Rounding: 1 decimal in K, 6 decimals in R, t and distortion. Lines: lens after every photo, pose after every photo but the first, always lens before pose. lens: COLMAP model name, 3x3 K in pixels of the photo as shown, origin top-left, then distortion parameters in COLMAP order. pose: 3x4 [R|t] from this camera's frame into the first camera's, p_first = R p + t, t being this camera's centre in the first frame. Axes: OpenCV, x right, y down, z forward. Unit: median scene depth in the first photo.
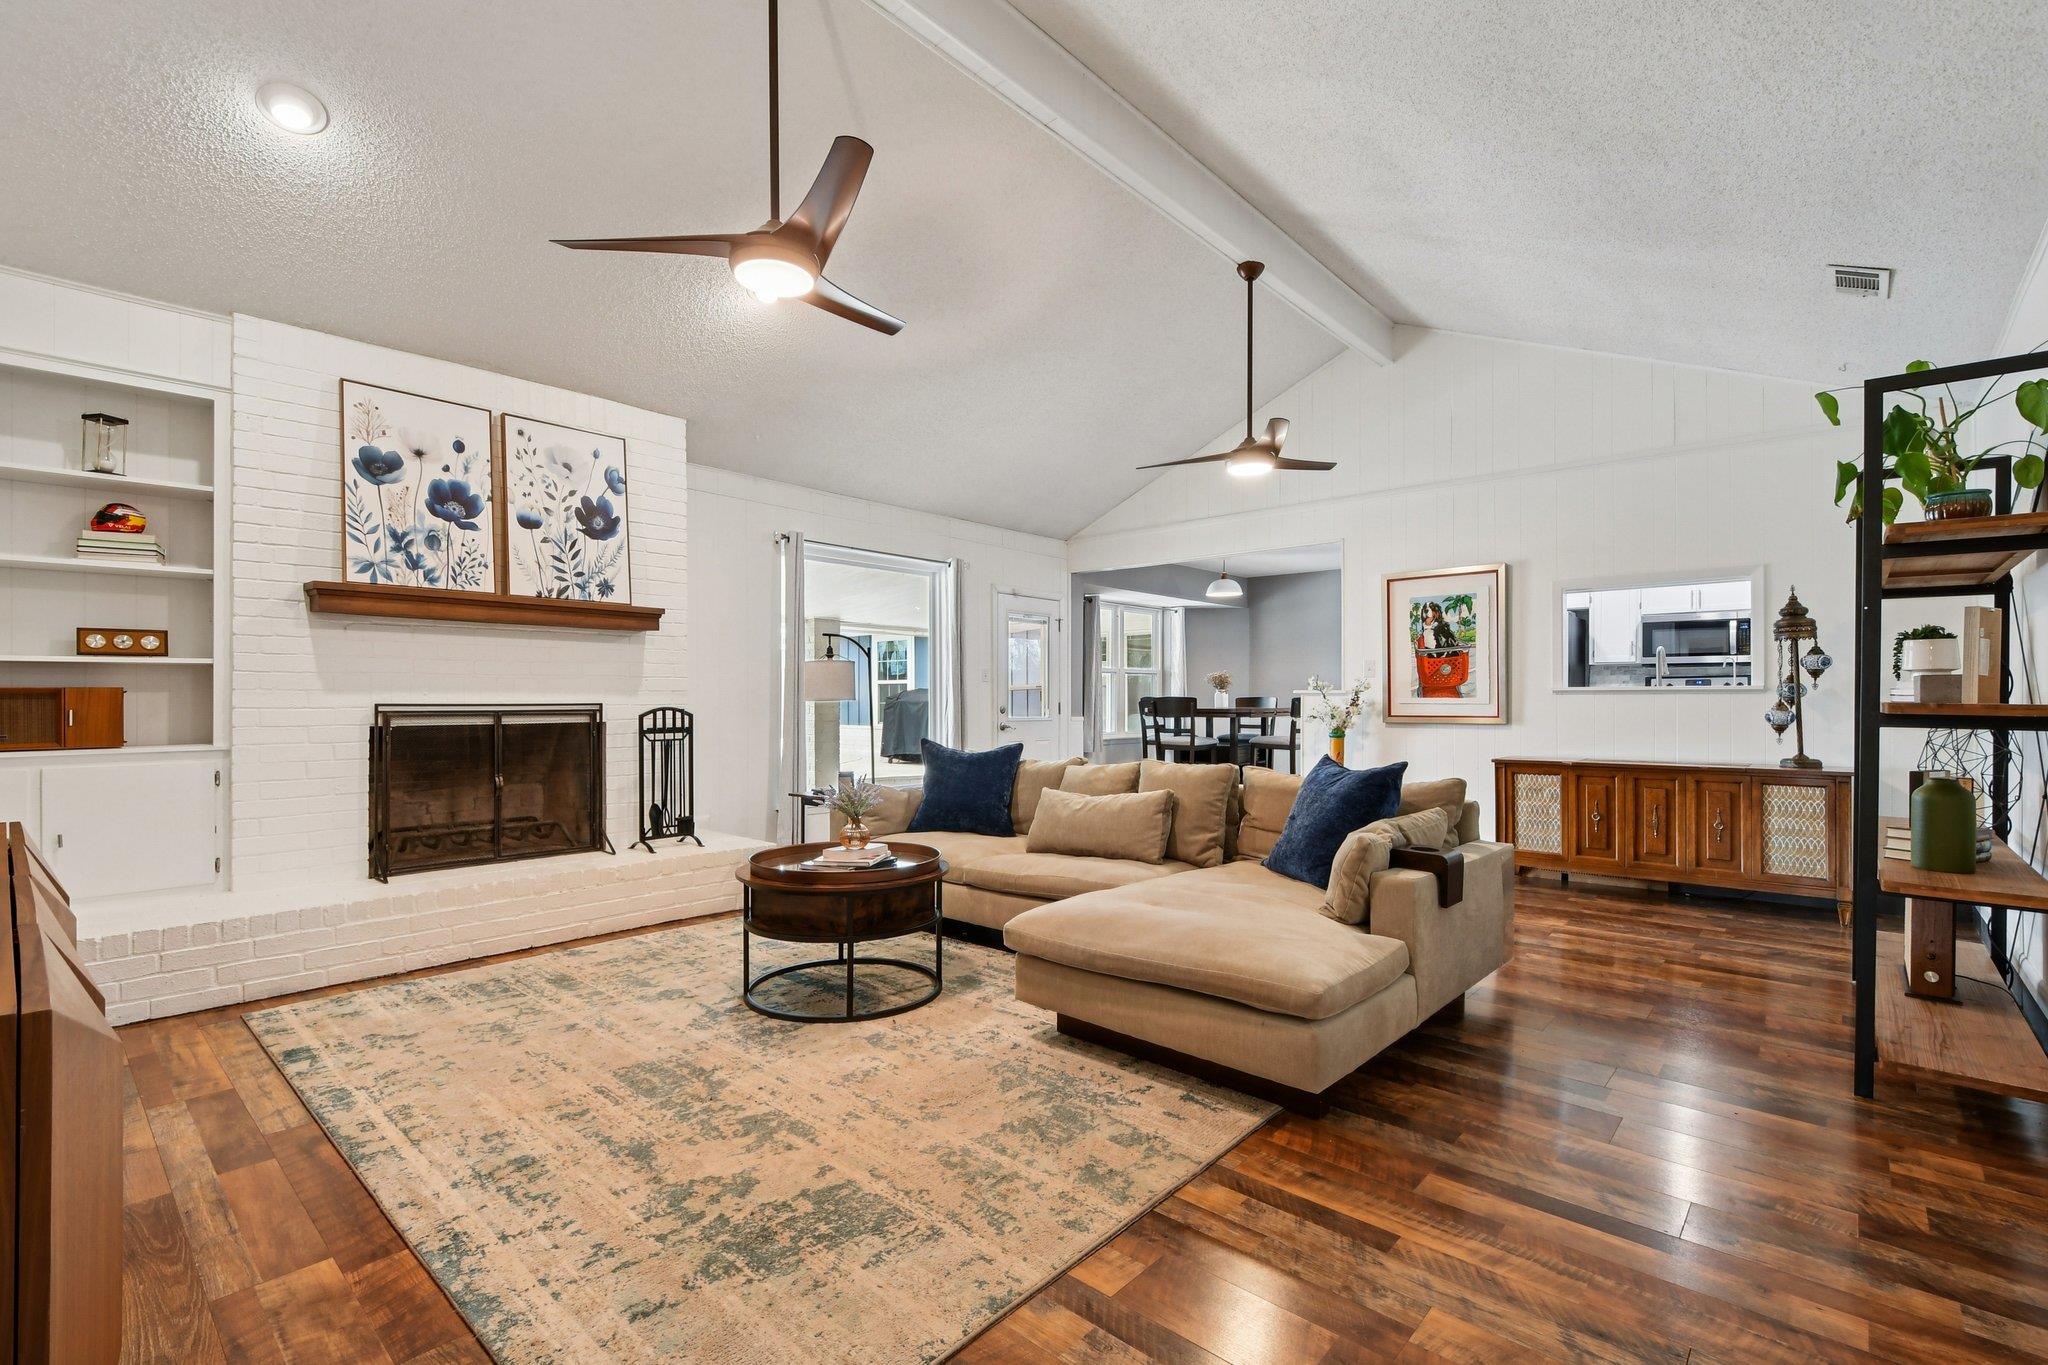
lens RADIAL K [[906.1, 0, 1022.2], [0, 906.1, 697.3], [0, 0, 1]] dist [-0.000106, -0.000175]
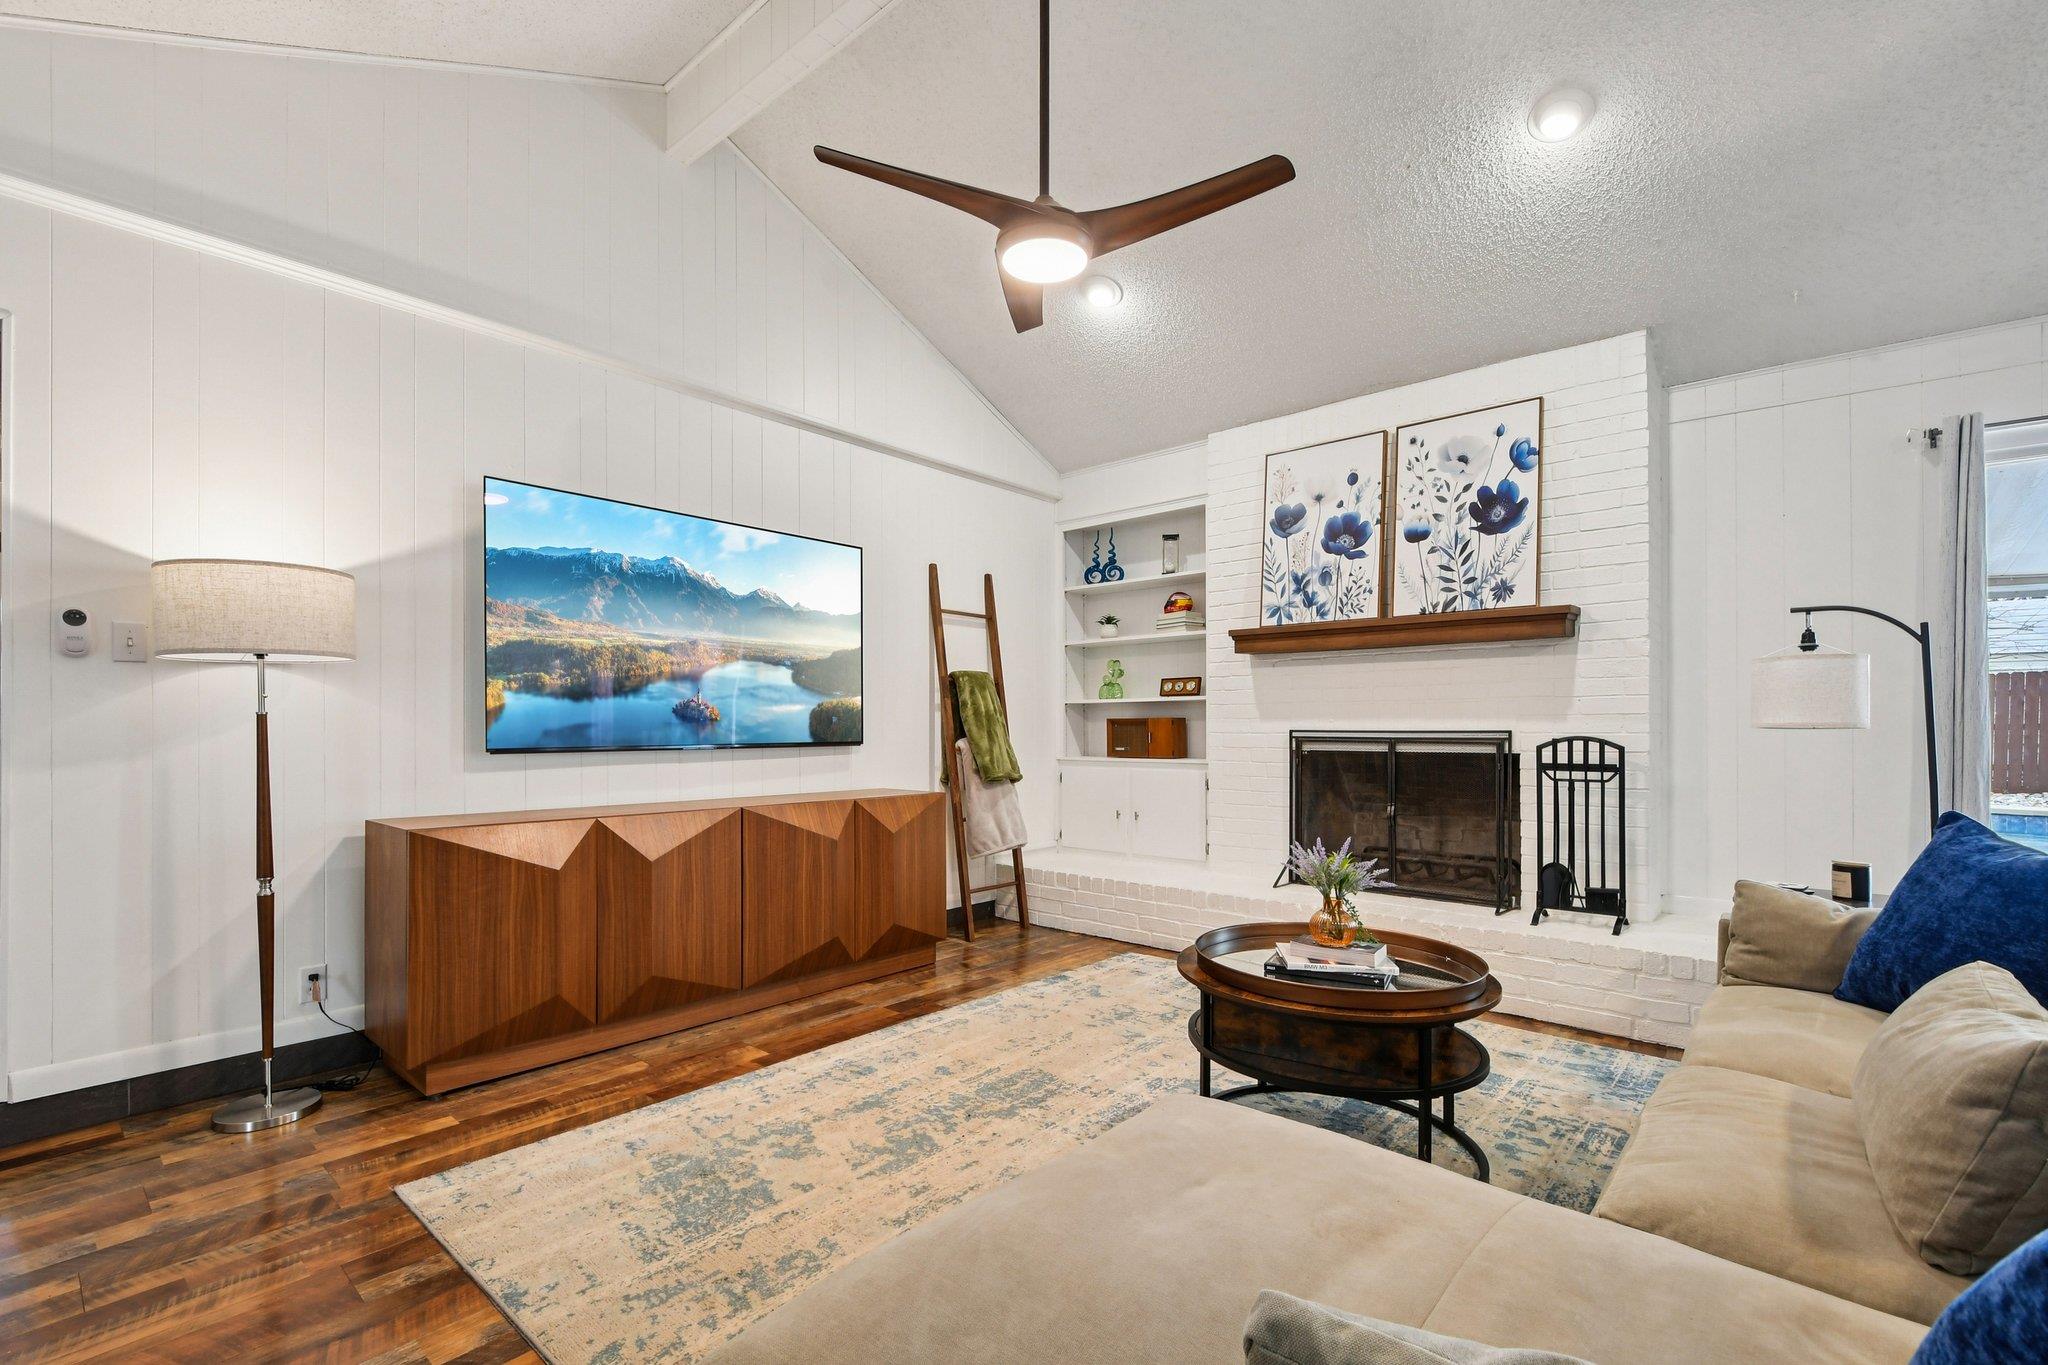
lens RADIAL K [[903.5, 0, 1009.9], [0, 903.5, 727.5], [0, 0, 1]] dist [0.002923, 0.000080]
pose [[0.012426, 0.001739, -0.999921, 0.399730], [0.002723, 0.999995, 0.001773, 0.001227], [0.999919, -0.002745, 0.012421, 0.606824]]
